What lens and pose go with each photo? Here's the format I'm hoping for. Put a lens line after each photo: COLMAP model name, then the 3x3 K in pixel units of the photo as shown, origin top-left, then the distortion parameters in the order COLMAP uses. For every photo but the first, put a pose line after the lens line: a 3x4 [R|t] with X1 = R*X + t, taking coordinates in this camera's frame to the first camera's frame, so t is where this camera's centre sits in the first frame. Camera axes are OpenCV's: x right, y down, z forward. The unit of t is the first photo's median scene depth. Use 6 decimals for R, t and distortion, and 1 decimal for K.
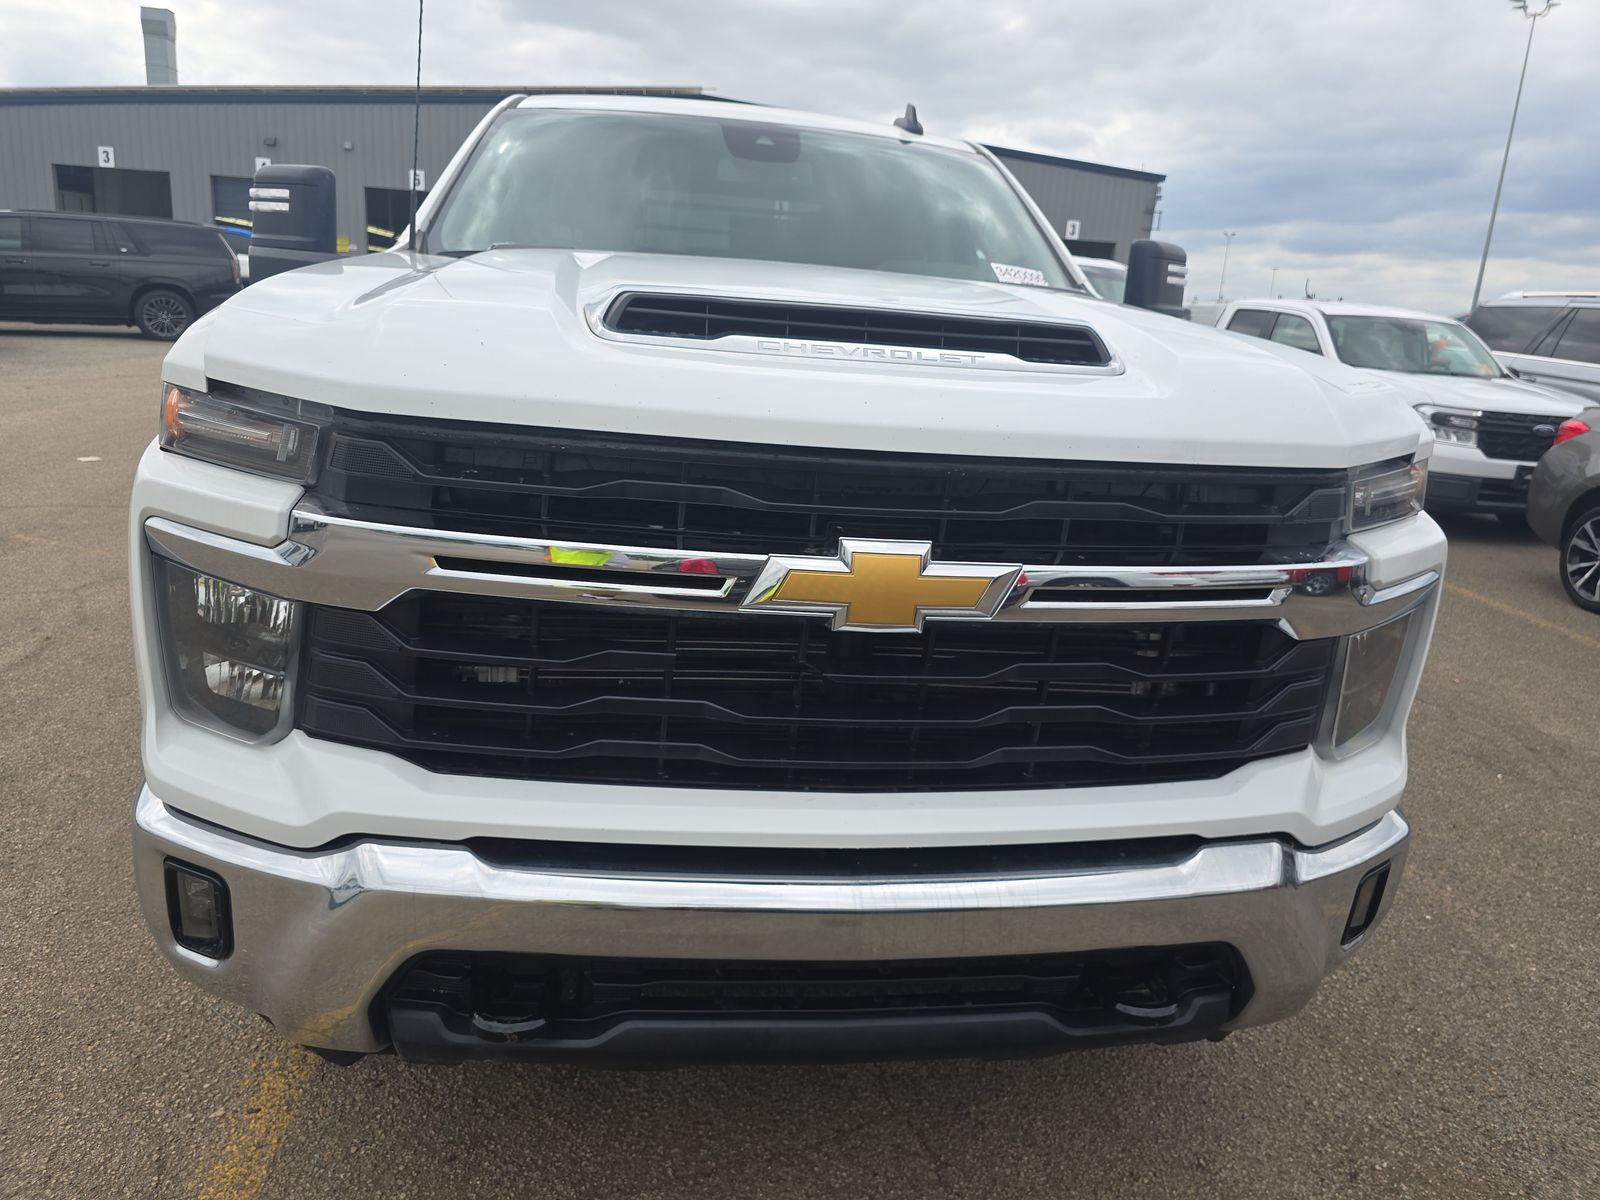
lens RADIAL K [[1095.0, 0, 793.2], [0, 1095.0, 593.8], [0, 0, 1]] dist [0.034024, -0.042151]
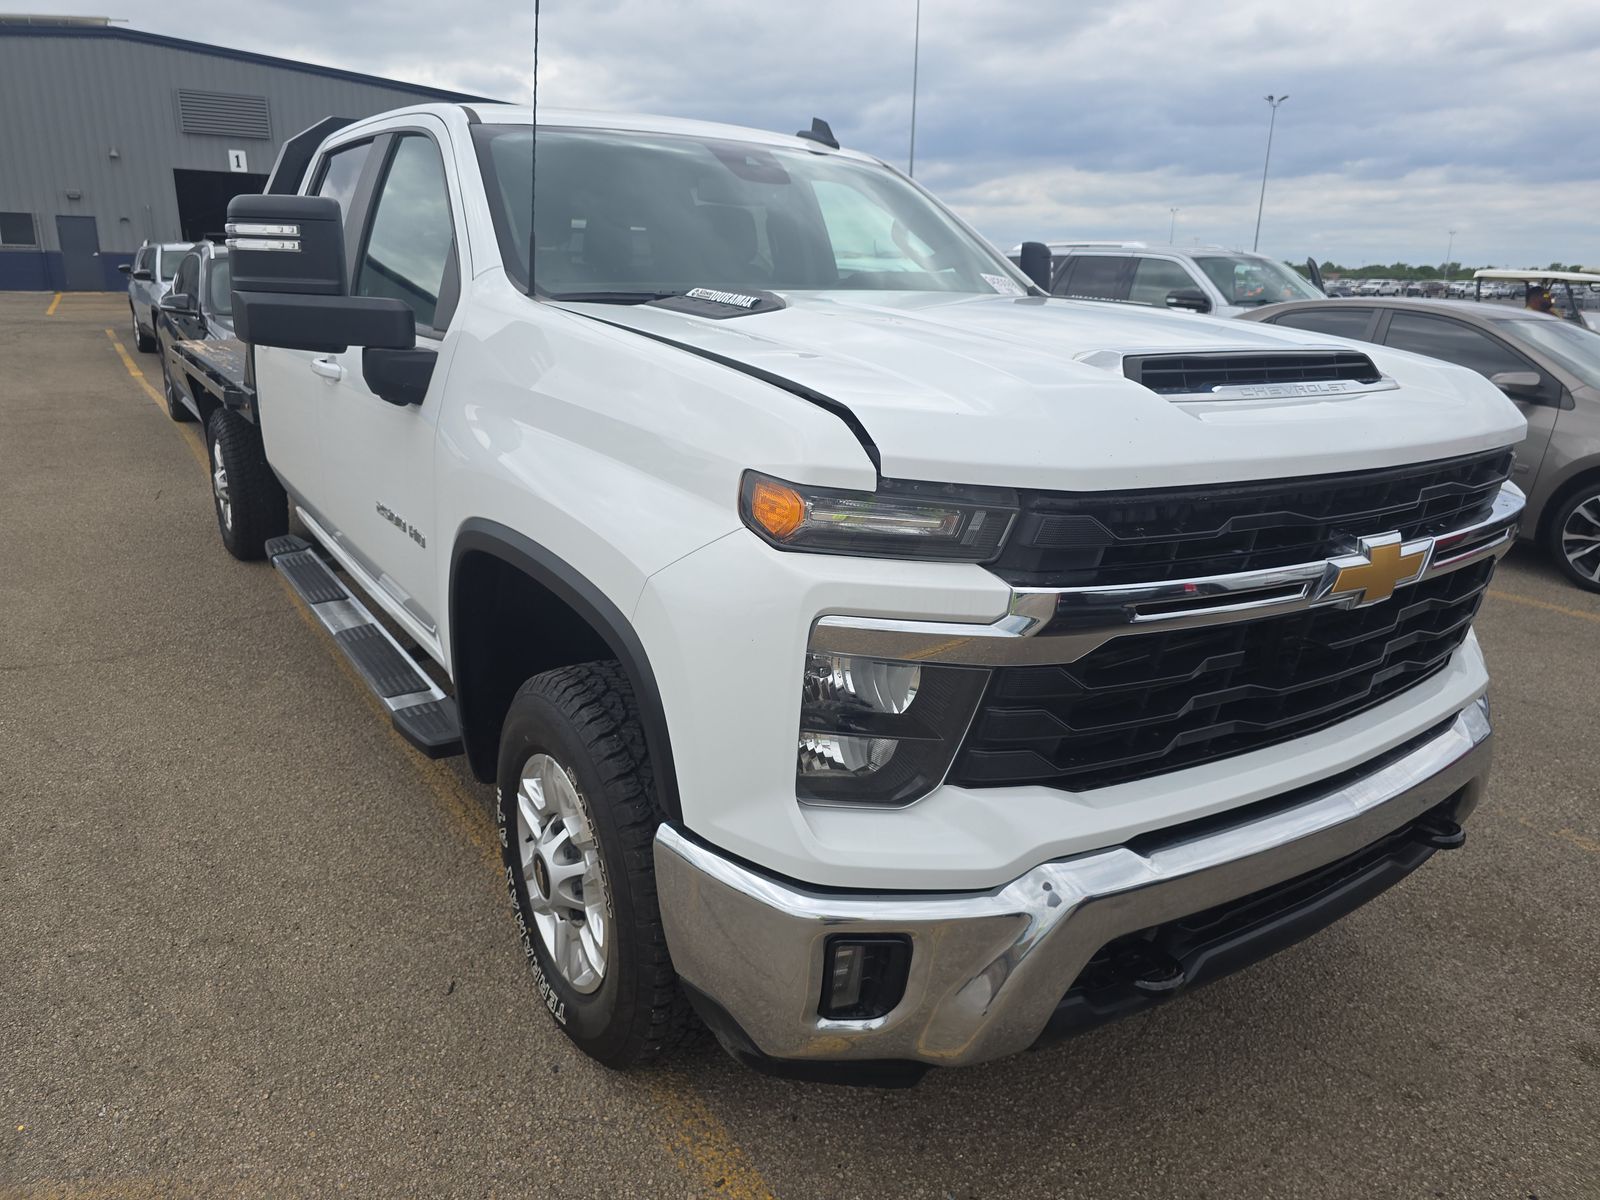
lens RADIAL K [[1095.0, 0, 793.2], [0, 1095.0, 593.8], [0, 0, 1]] dist [0.034024, -0.042151]
pose [[0.894428, -0.169205, 0.413967, -0.923770], [0.151790, 0.985572, 0.074882, -0.153414], [-0.420665, -0.004141, 0.907207, 0.077495]]
